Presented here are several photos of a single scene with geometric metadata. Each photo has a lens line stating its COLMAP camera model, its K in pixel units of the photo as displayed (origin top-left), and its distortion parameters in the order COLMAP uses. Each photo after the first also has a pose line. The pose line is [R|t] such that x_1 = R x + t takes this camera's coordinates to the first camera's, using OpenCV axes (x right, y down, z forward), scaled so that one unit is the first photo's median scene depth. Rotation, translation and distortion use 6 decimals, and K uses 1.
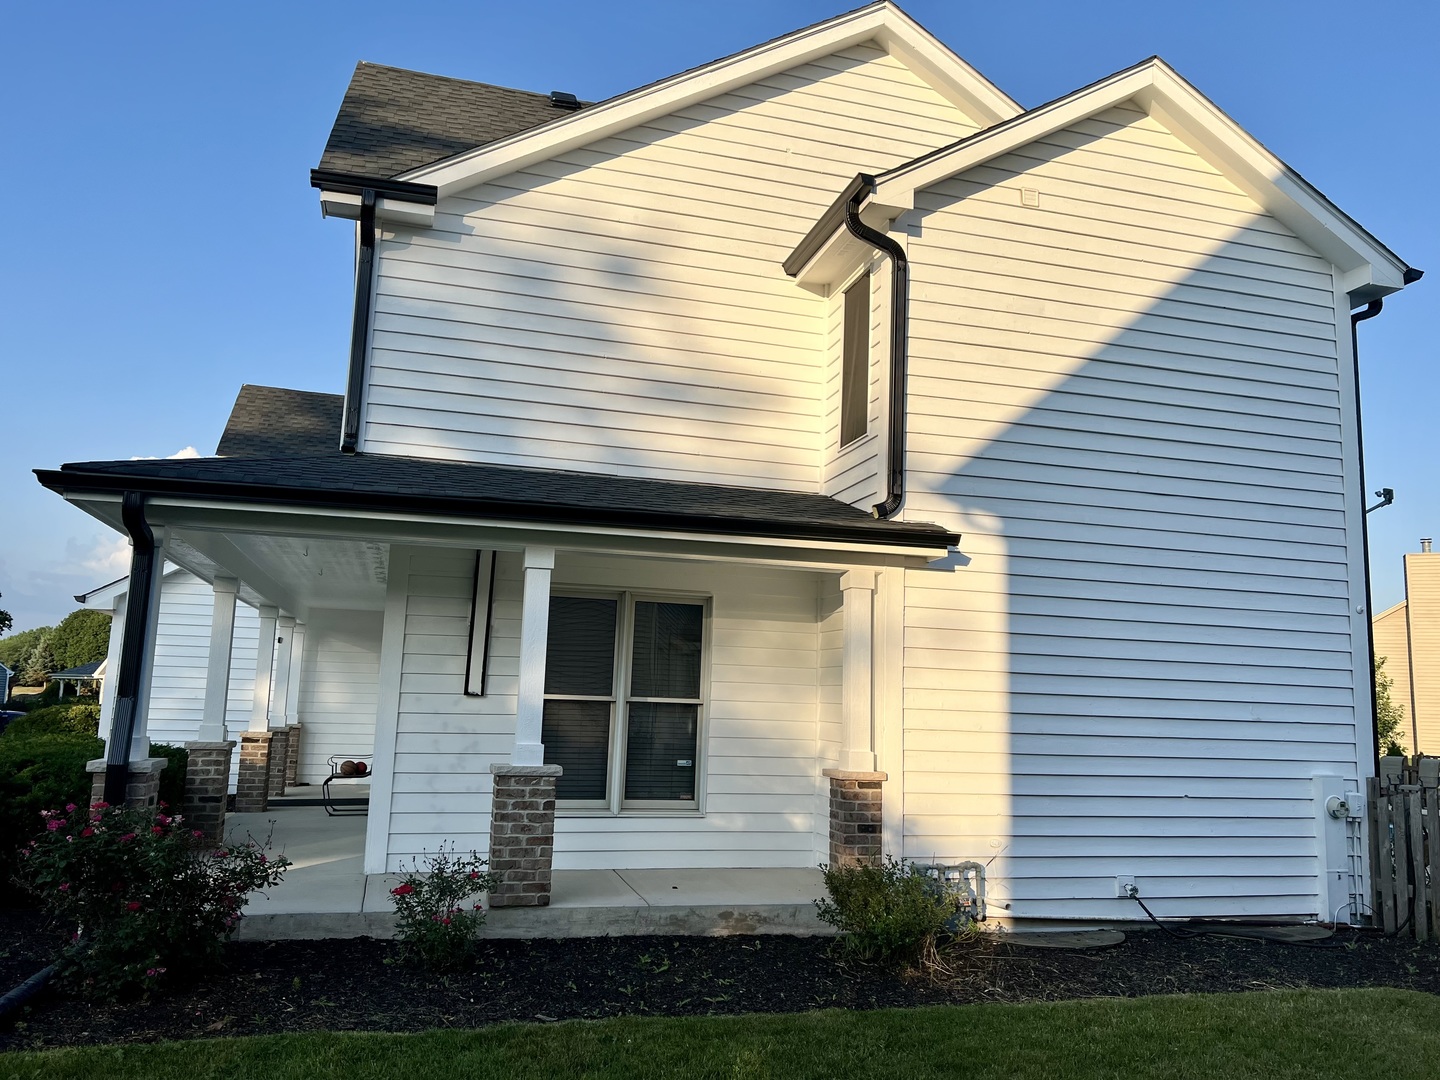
lens RADIAL K [[1087.7, 0, 720.0], [0, 1087.7, 540.0], [0, 0, 1]] dist [0.005022, -0.001119]
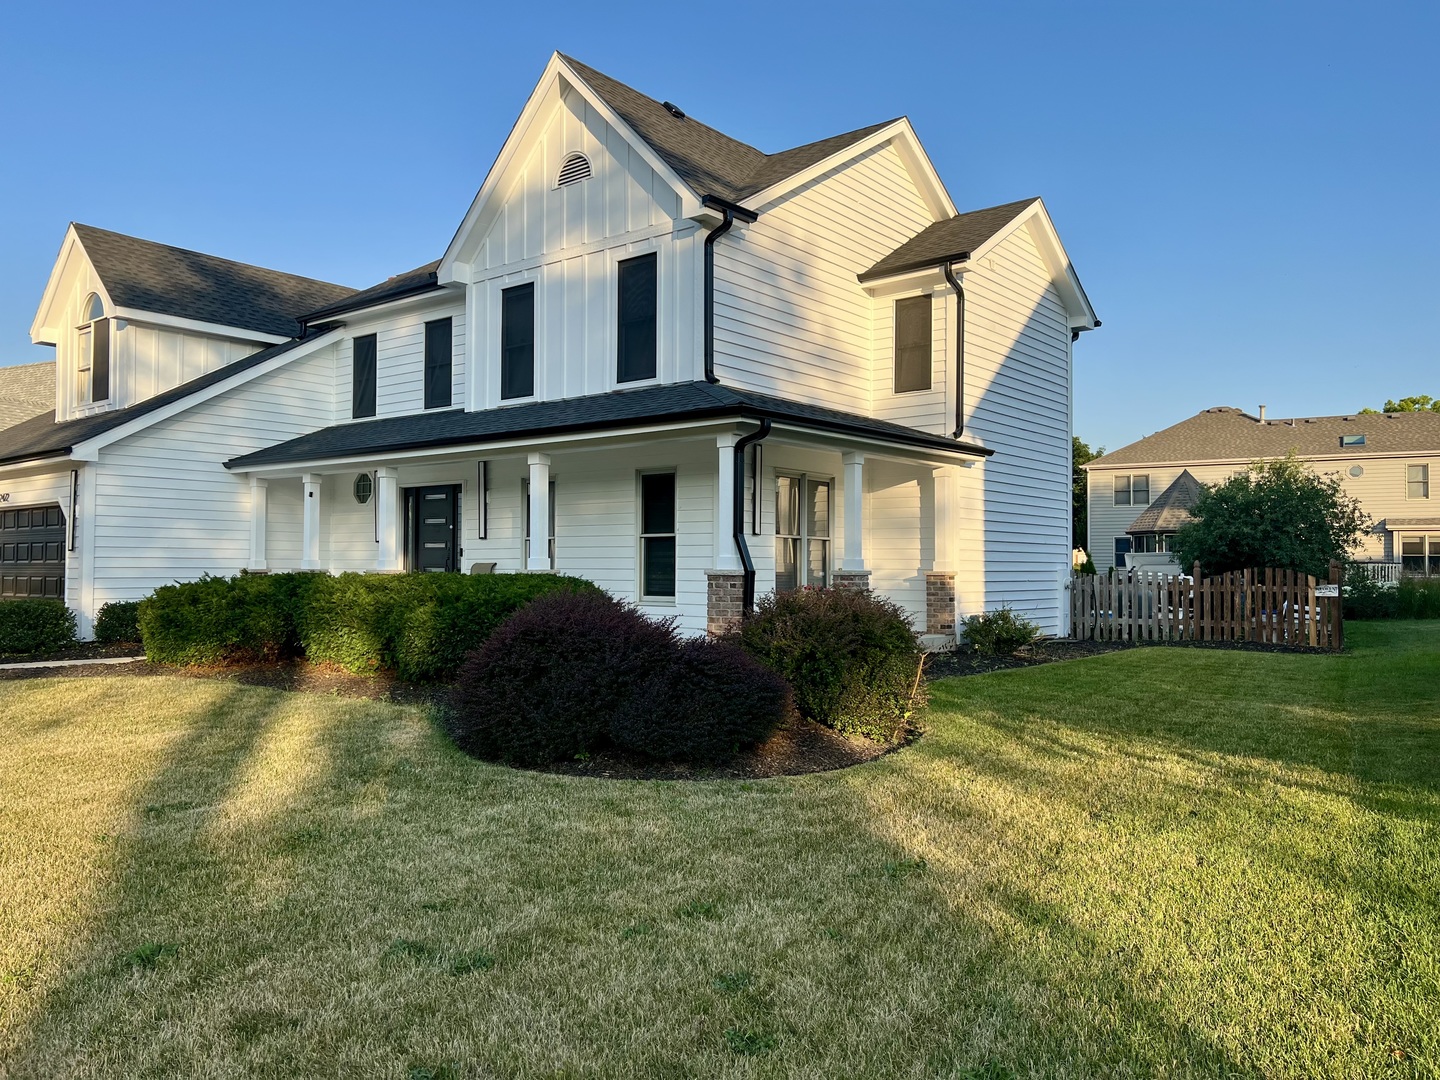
lens RADIAL K [[1087.7, 0, 720.0], [0, 1087.7, 540.0], [0, 0, 1]] dist [0.005022, -0.001119]
pose [[0.805894, -0.013573, 0.591904, -1.186828], [-0.068335, 0.990923, 0.115763, -0.034915], [-0.588103, -0.133740, 0.797652, -0.263371]]
